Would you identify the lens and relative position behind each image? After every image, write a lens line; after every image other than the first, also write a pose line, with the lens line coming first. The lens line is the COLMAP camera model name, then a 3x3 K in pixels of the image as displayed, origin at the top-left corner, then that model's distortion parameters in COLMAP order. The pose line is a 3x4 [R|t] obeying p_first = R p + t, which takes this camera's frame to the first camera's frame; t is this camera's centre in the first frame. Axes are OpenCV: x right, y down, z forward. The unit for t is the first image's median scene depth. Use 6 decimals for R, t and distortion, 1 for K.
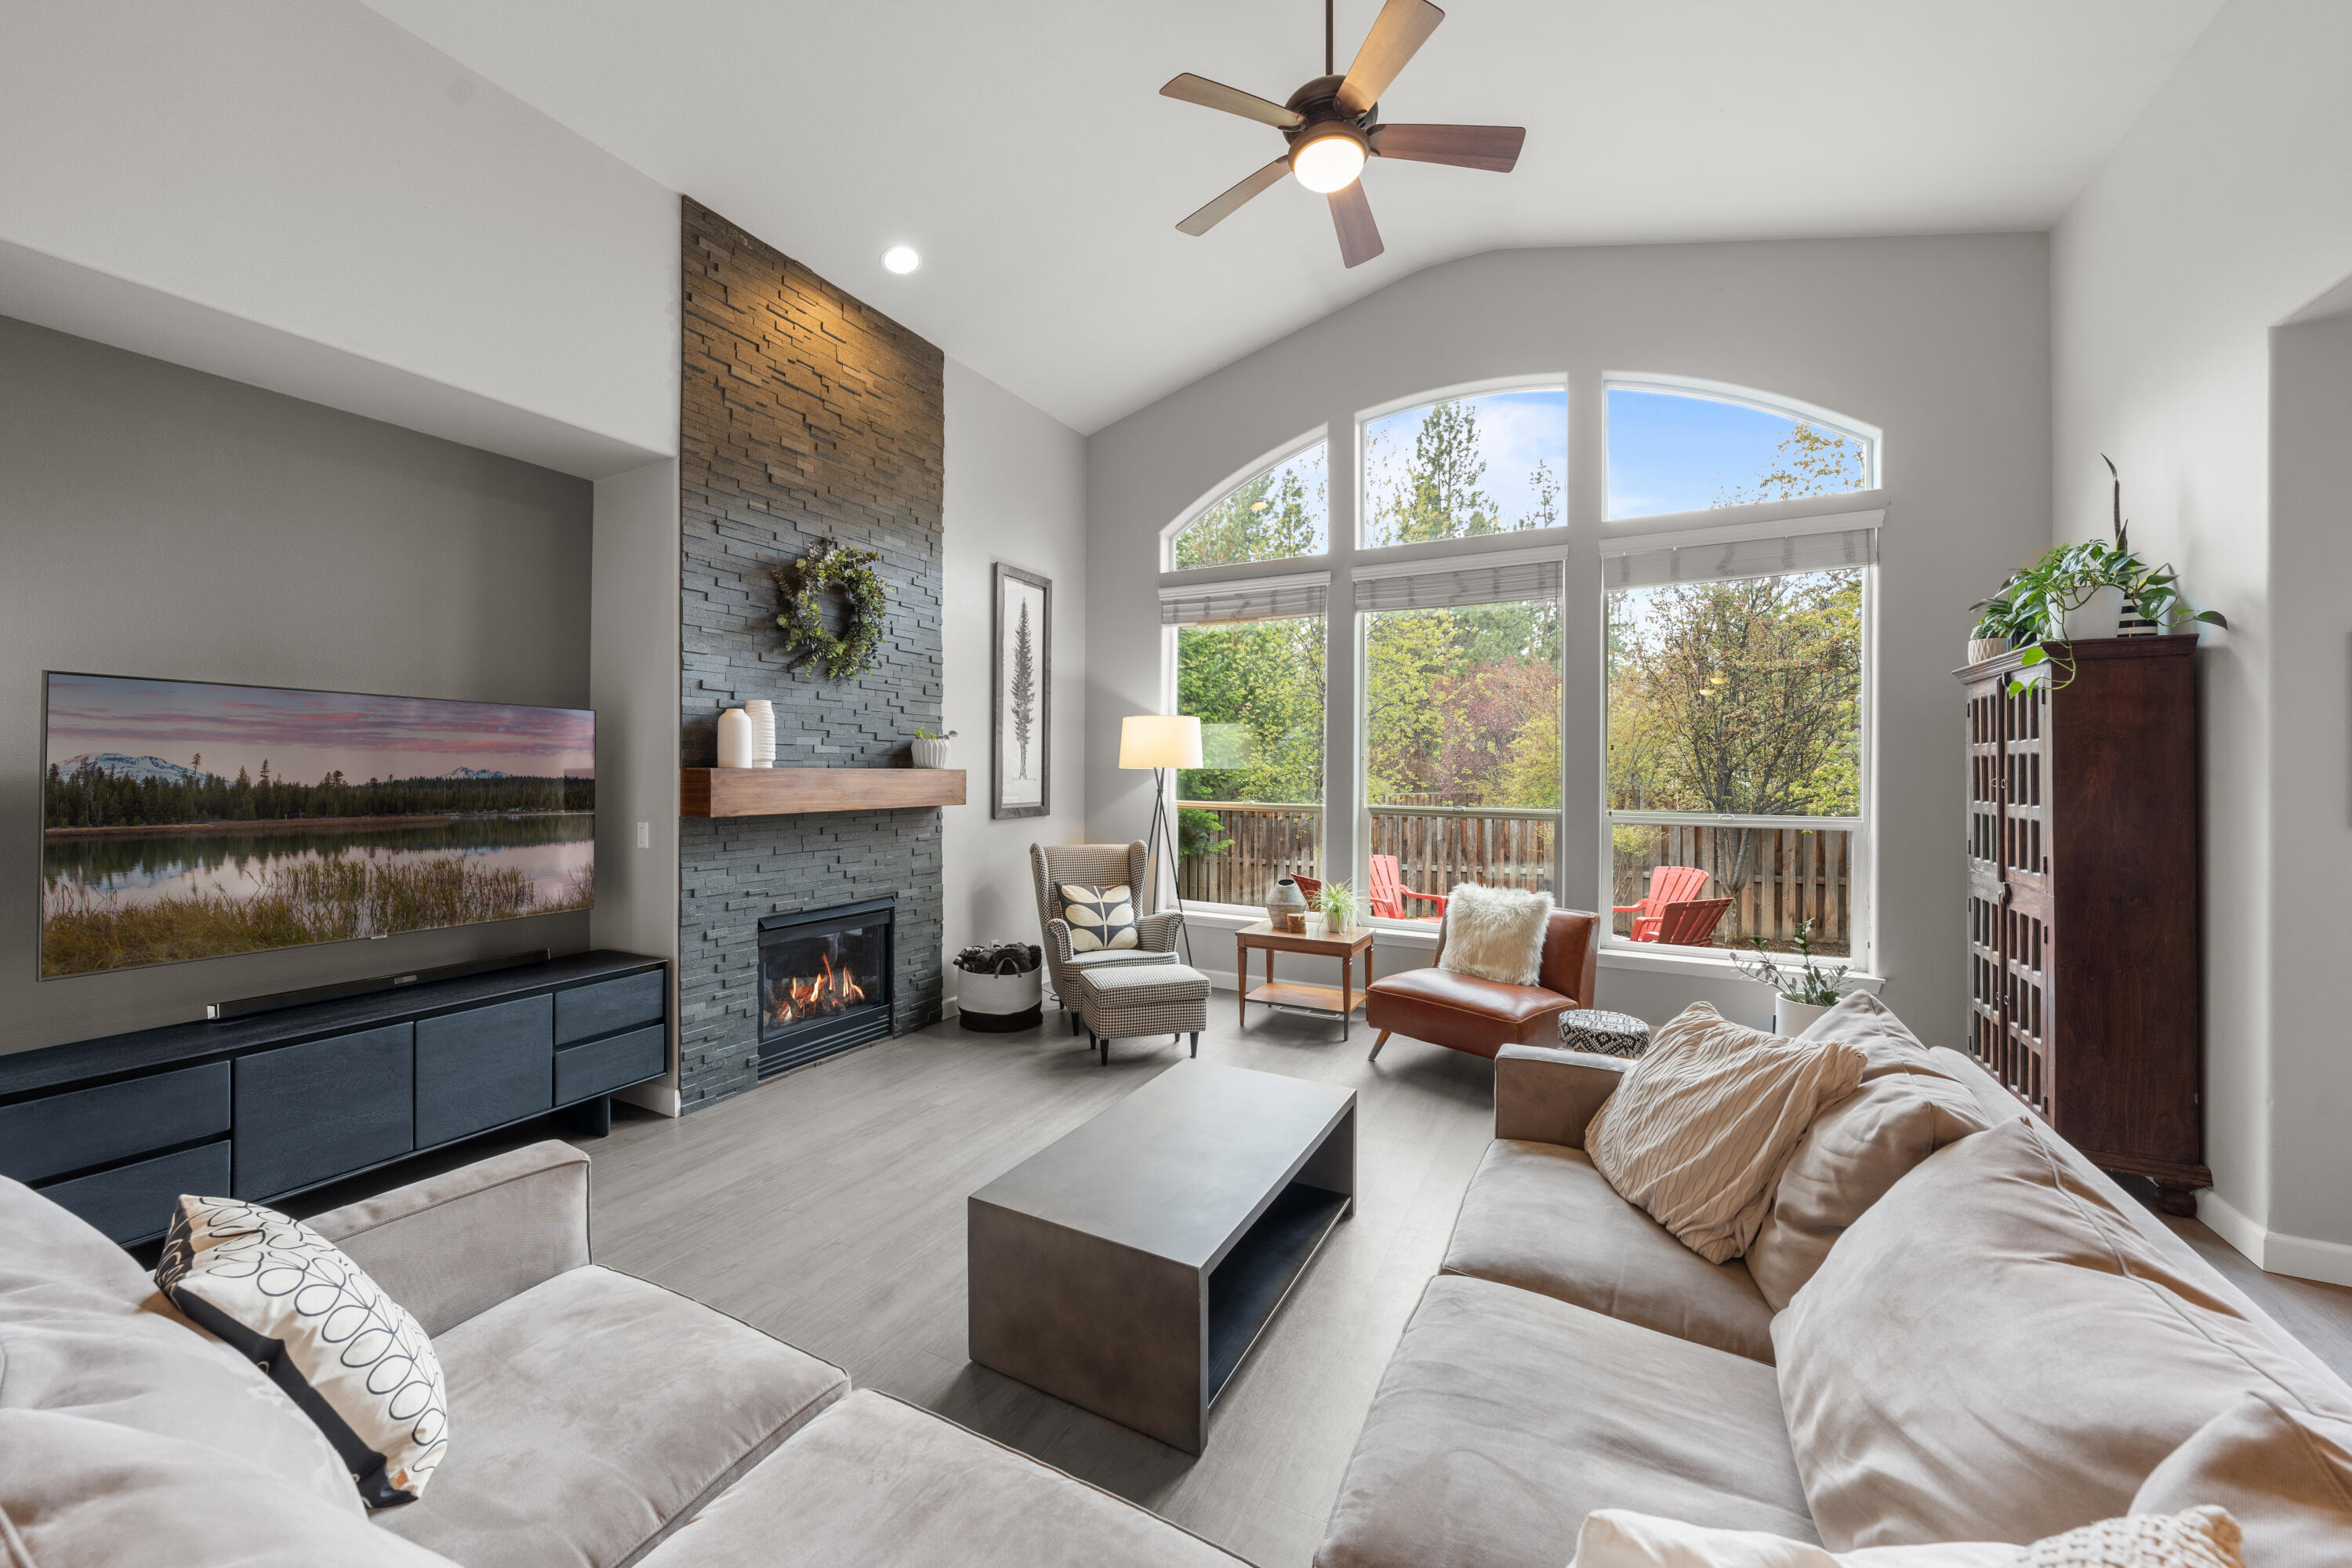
lens RADIAL K [[868.9, 0, 1170.4], [0, 868.9, 770.2], [0, 0, 1]] dist [-0.001317, 0.000015]
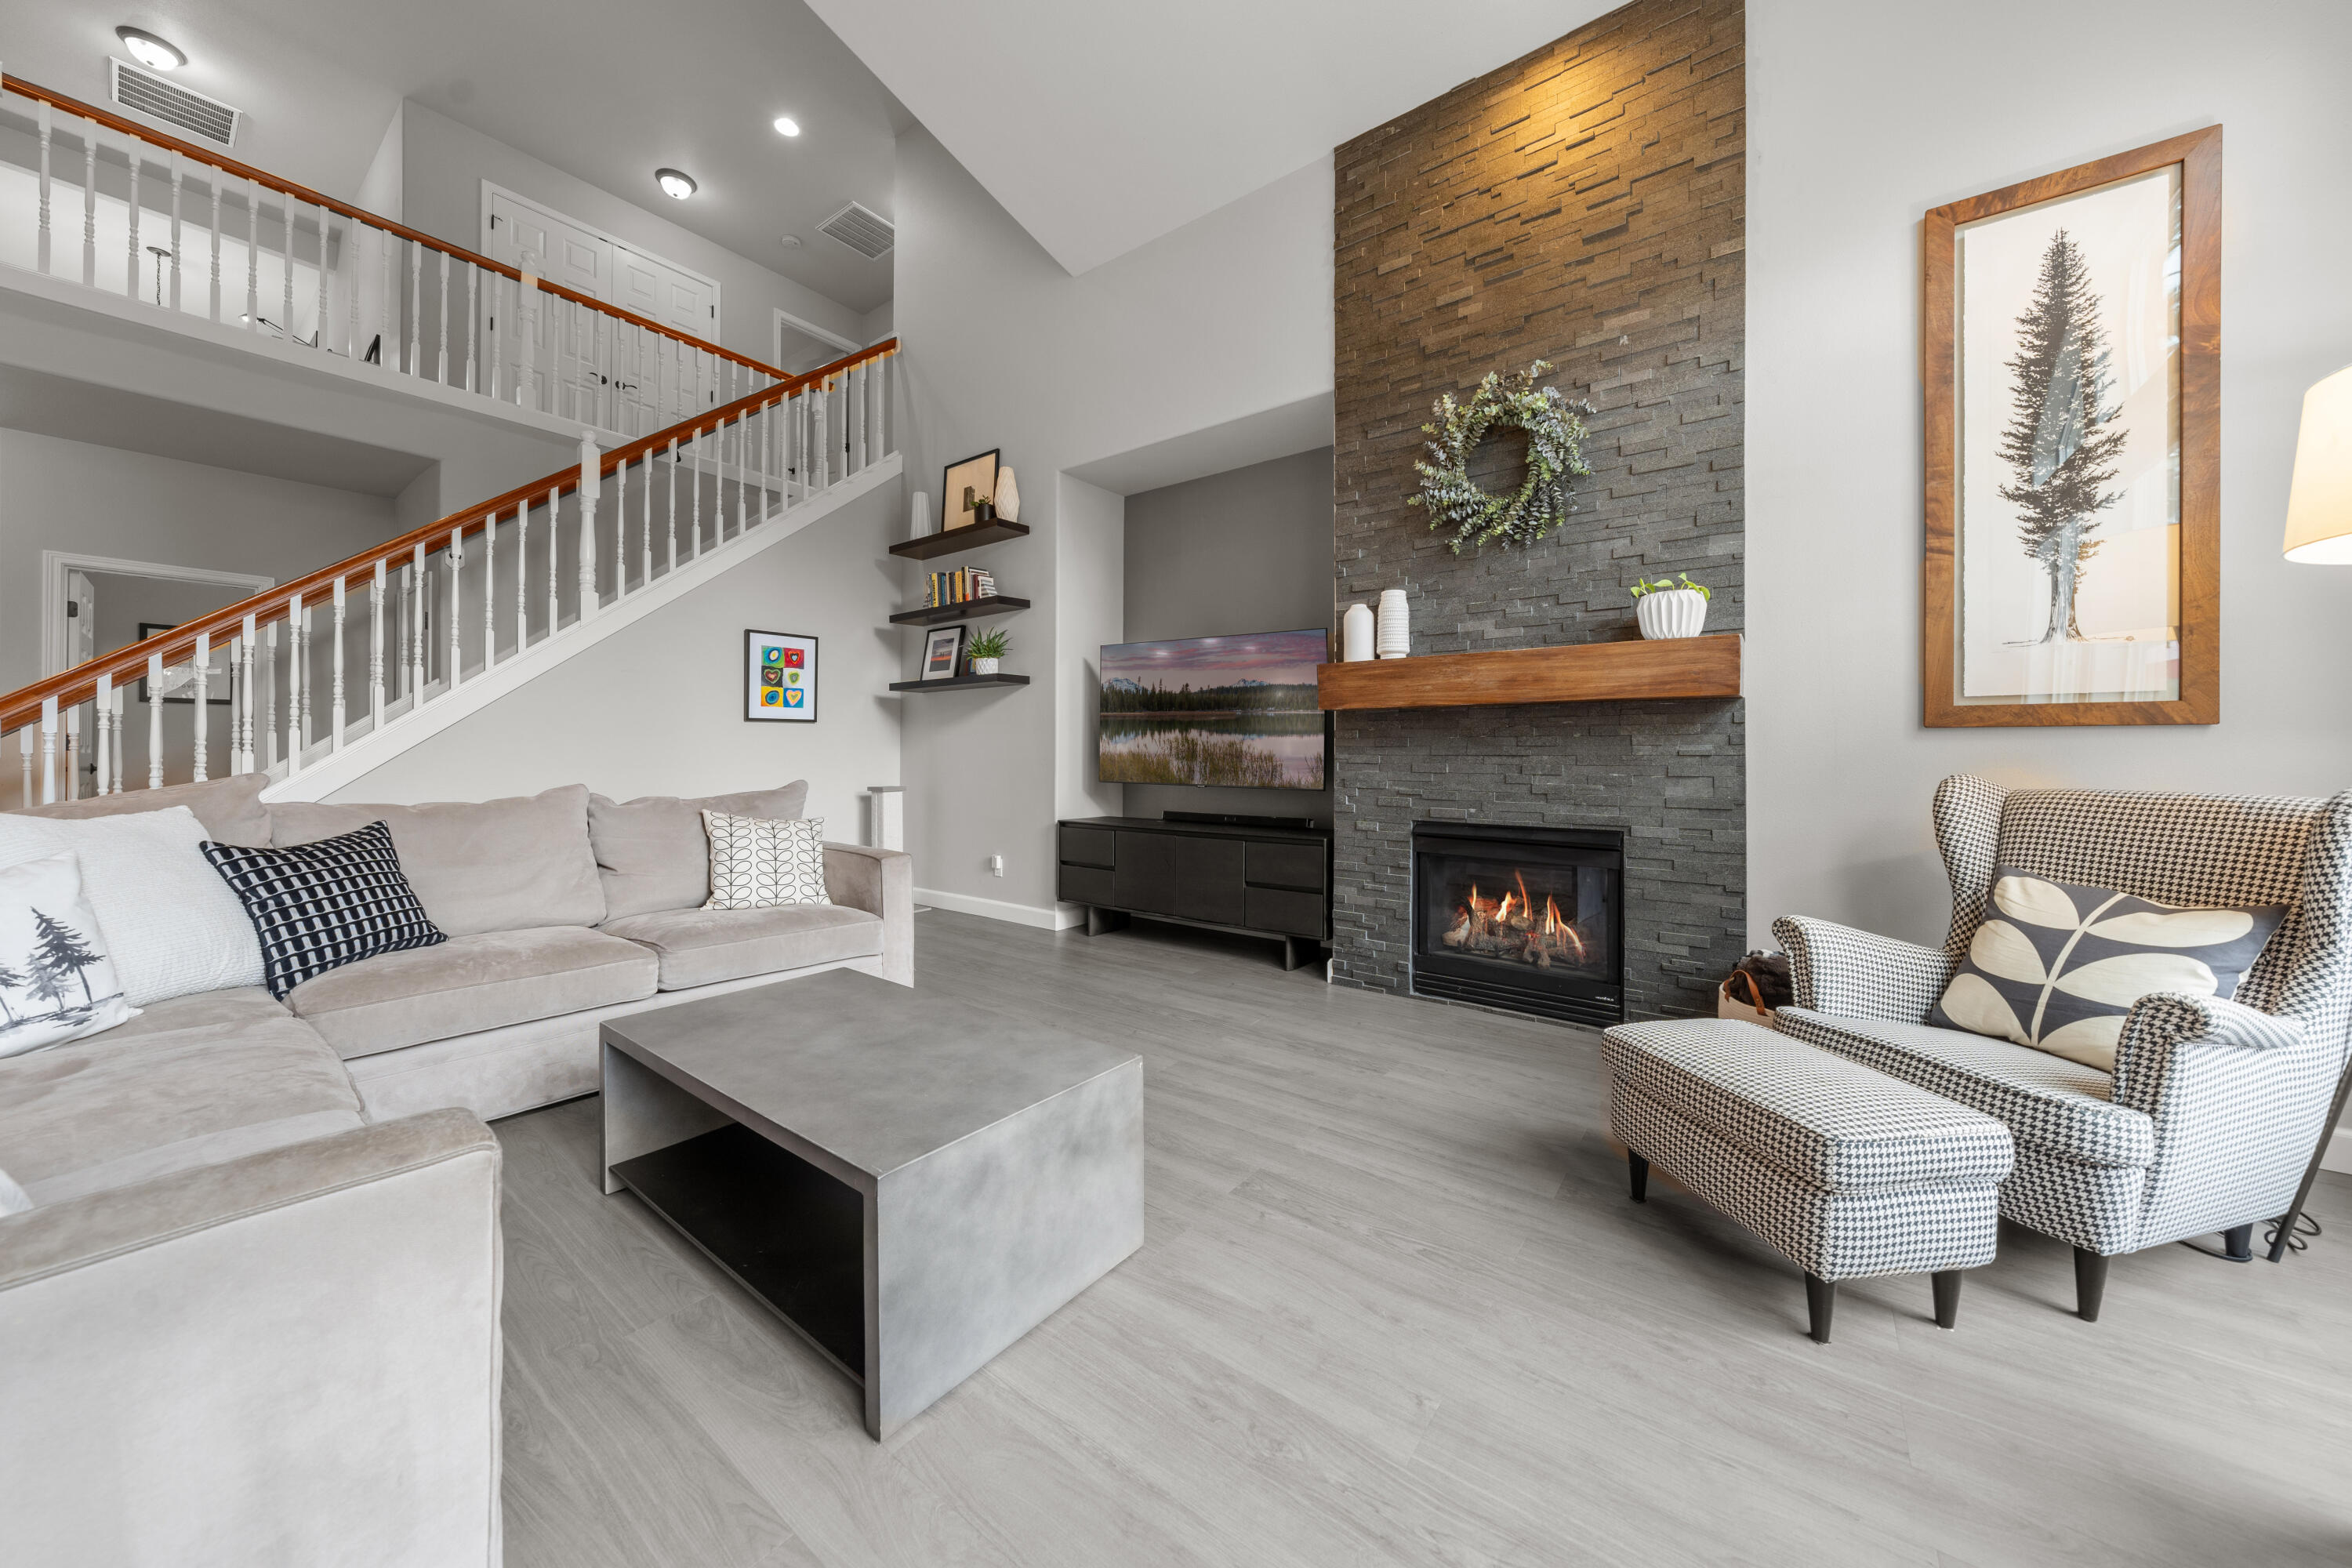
lens RADIAL K [[808.2, 0, 1167.9], [0, 808.2, 751.5], [0, 0, 1]] dist [-0.002980, 0.000597]
pose [[-0.166175, -0.006923, -0.986072, 0.441362], [-0.003717, 0.999973, -0.006394, 0.101504], [0.986089, 0.002603, -0.166197, 0.878583]]
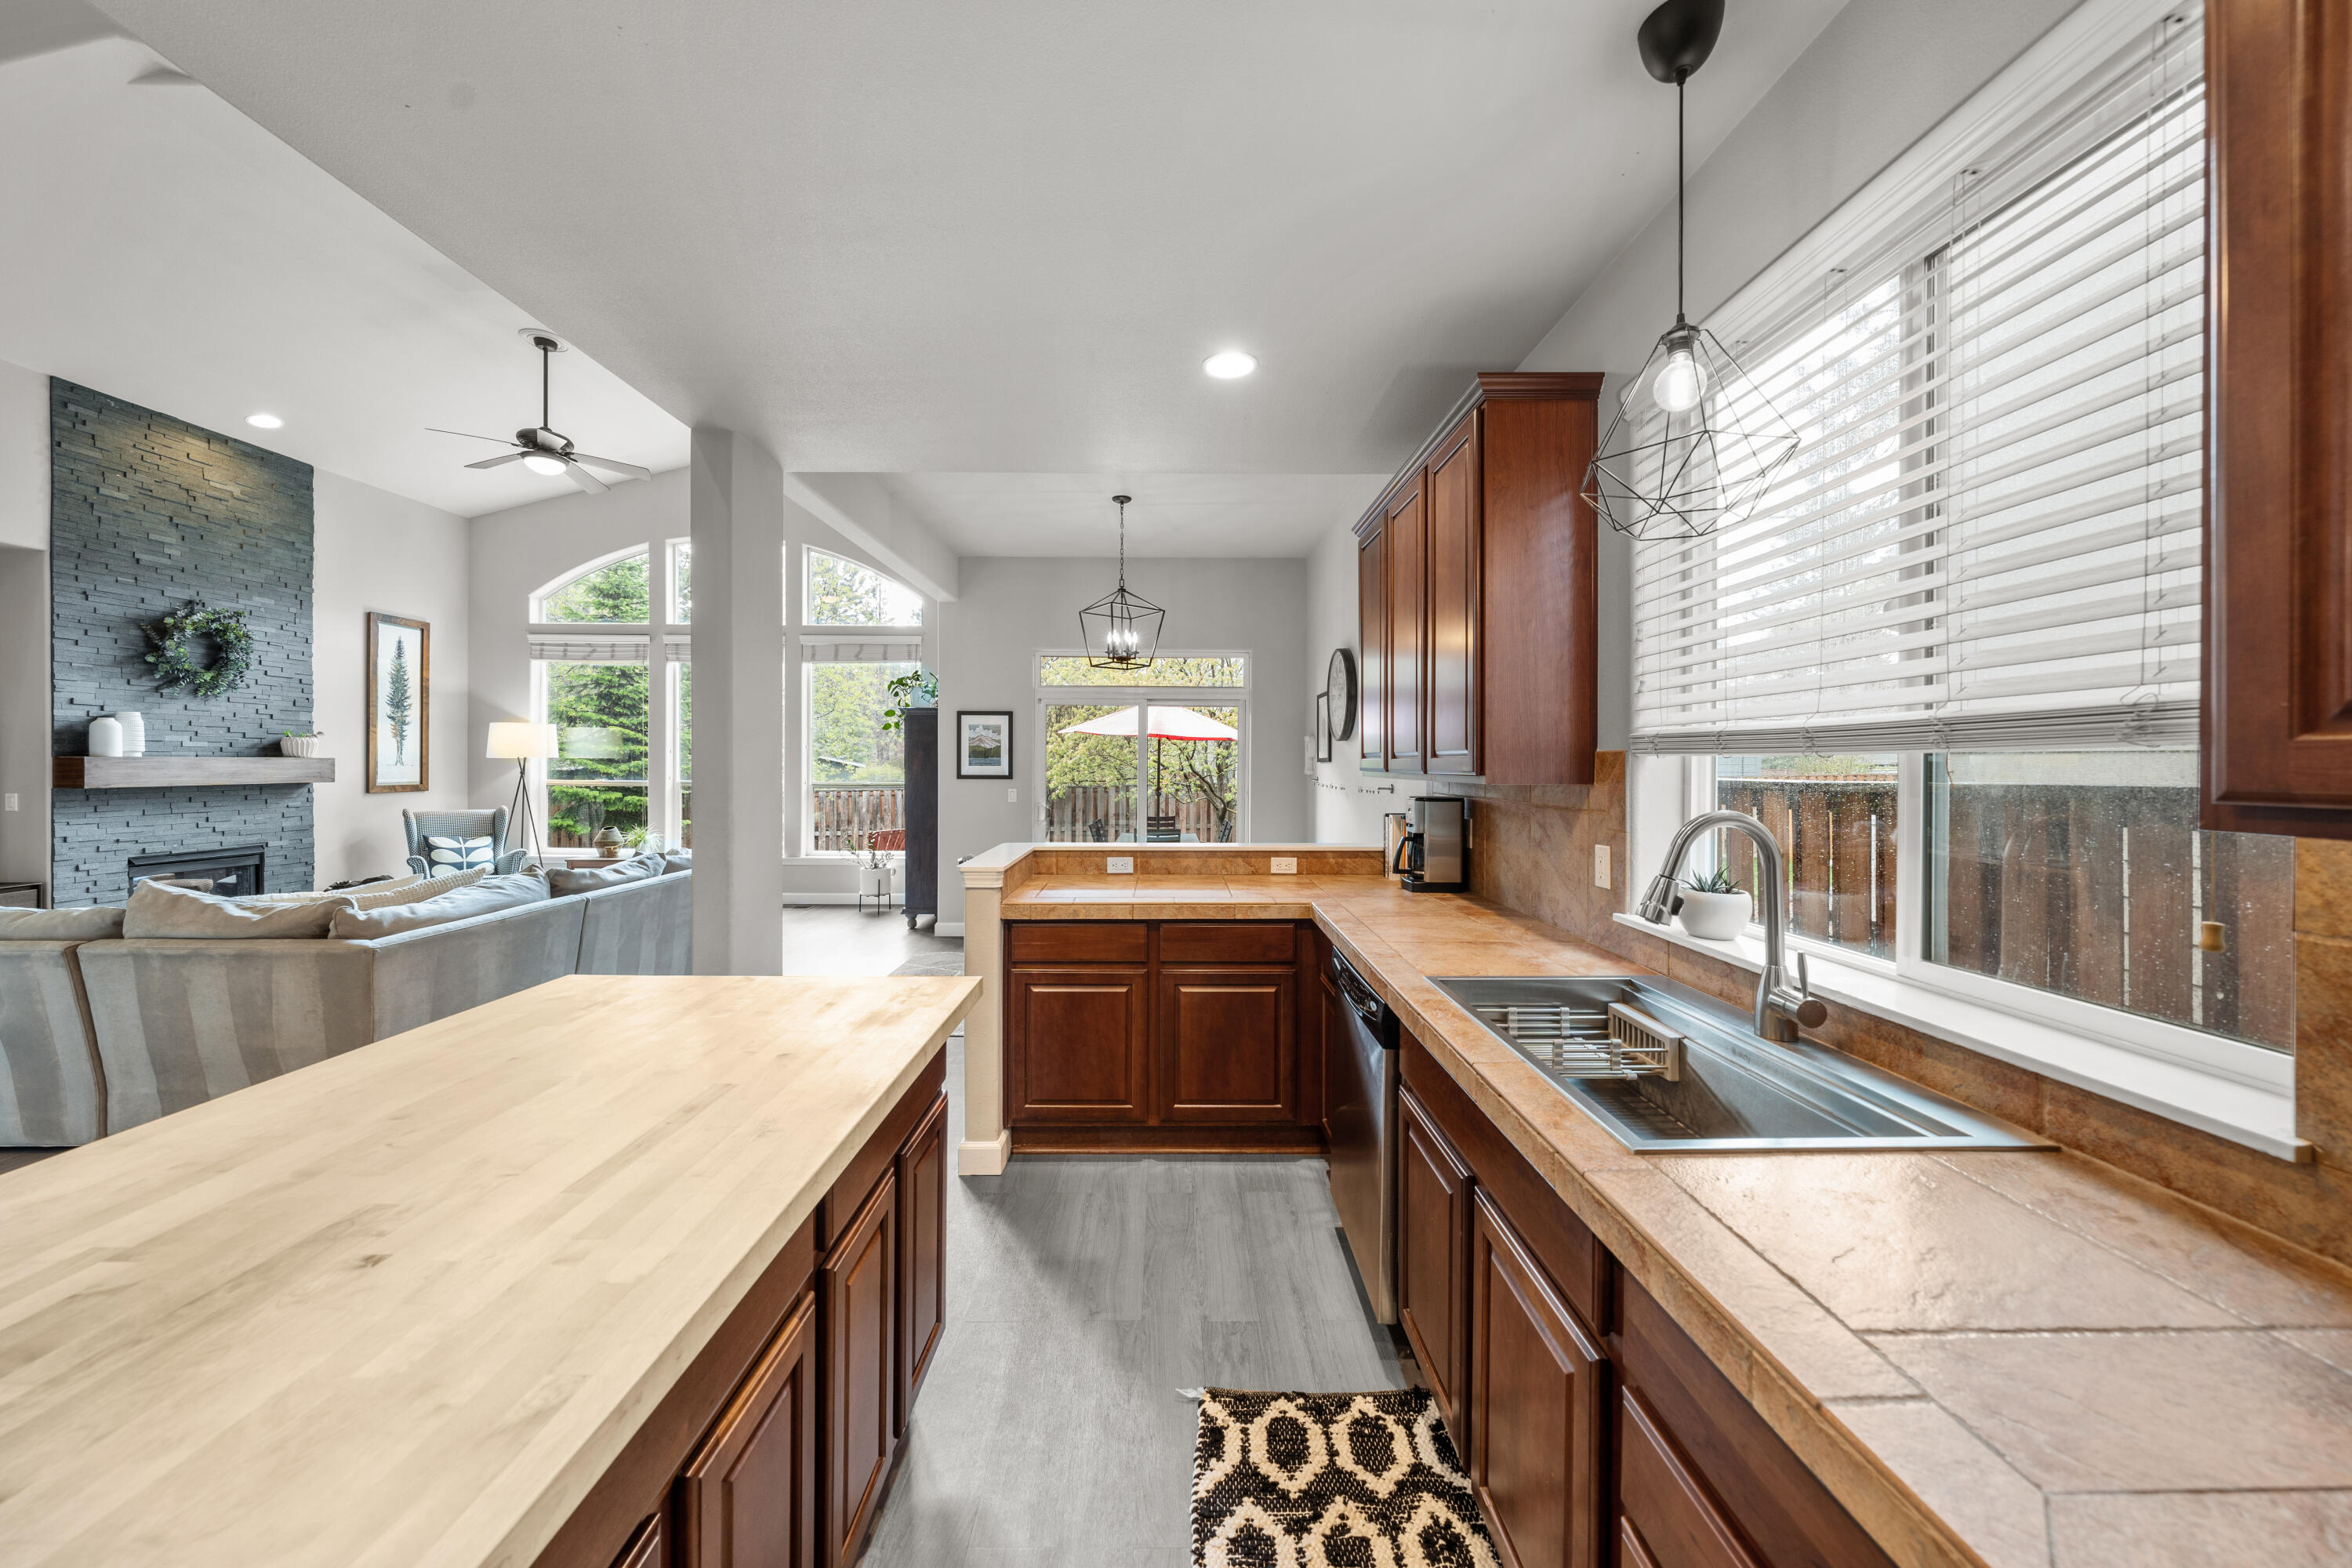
lens RADIAL K [[808.2, 0, 1173.5], [0, 808.2, 764.9], [0, 0, 1]] dist [-0.002980, 0.000597]
pose [[0.879766, -0.001807, 0.475404, 0.444550], [-0.001009, 0.999983, 0.005667, 0.002025], [-0.475407, -0.005465, 0.879749, -1.062115]]
